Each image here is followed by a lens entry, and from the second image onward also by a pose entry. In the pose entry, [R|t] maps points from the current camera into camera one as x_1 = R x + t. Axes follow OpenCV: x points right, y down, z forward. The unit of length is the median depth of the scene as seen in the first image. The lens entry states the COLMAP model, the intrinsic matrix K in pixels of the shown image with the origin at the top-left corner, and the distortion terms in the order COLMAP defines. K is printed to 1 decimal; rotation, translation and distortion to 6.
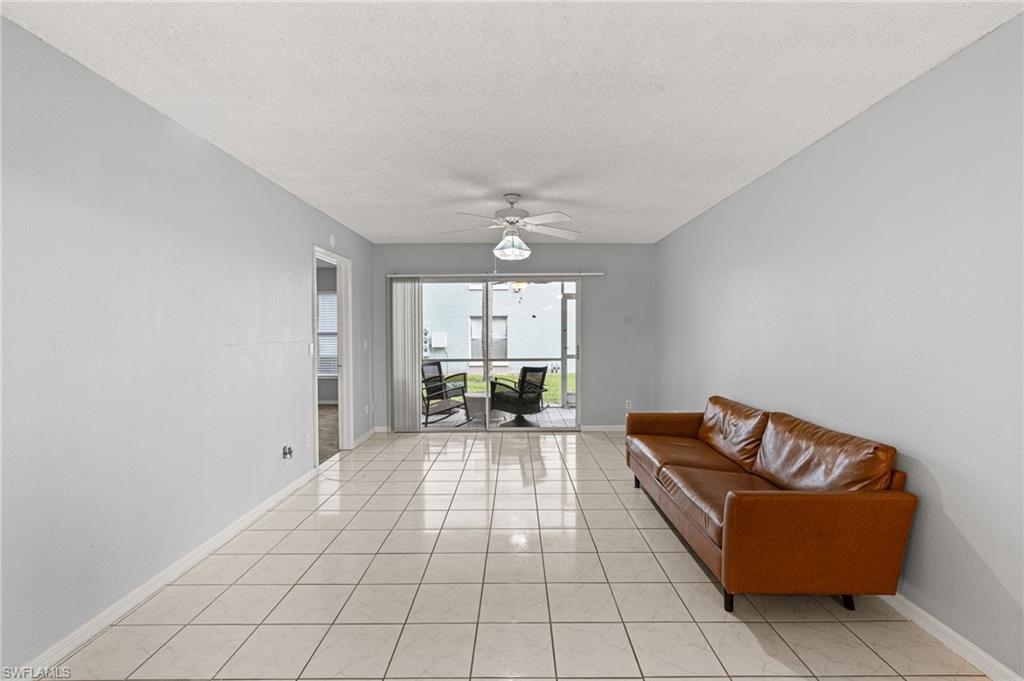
lens RADIAL K [[465.0, 0, 519.3], [0, 465.0, 336.4], [0, 0, 1]] dist [-0.009577, 0.000375]
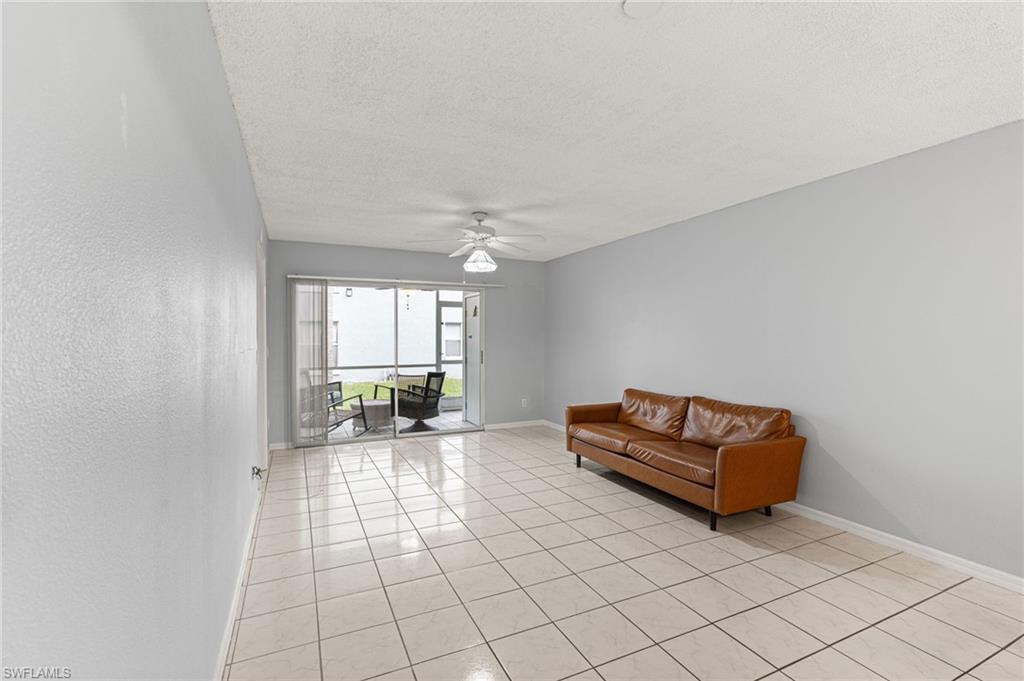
lens RADIAL K [[465.0, 0, 528.5], [0, 465.0, 340.9], [0, 0, 1]] dist [-0.009577, 0.000375]
pose [[0.896628, 0.000720, 0.442784, -0.300129], [0.001266, 0.999990, -0.004190, 0.000819], [-0.442783, 0.004317, 0.896618, -0.022363]]
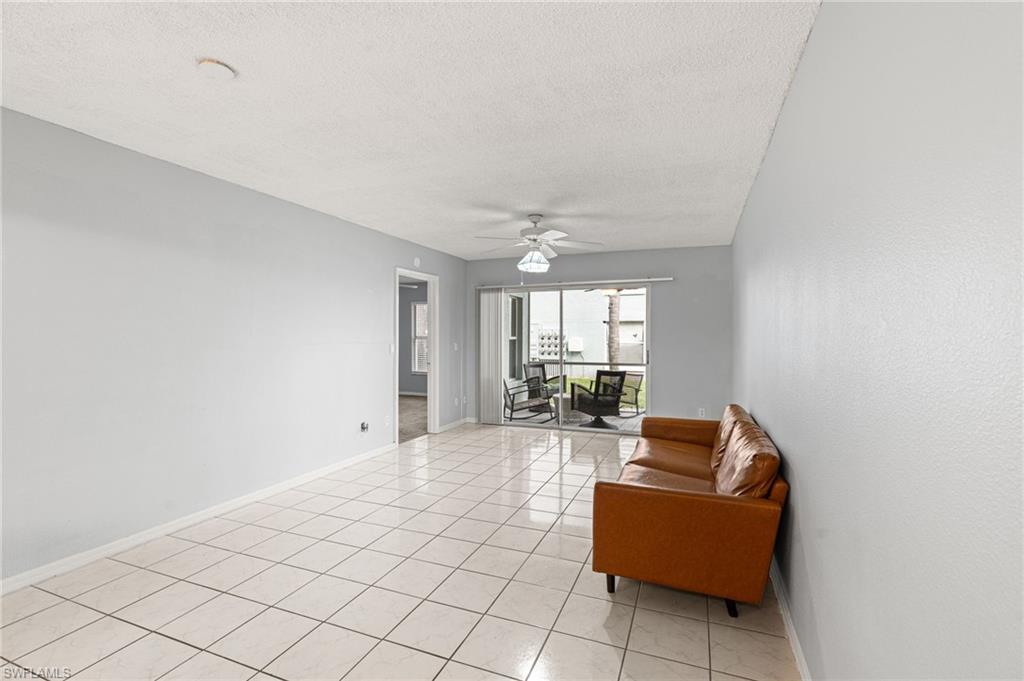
lens RADIAL K [[465.0, 0, 518.6], [0, 465.0, 332.9], [0, 0, 1]] dist [-0.009577, 0.000375]
pose [[0.931080, 0.004056, -0.364793, 0.271585], [-0.010681, 0.999813, -0.016144, 0.000255], [0.364659, 0.018928, 0.930949, -0.046703]]
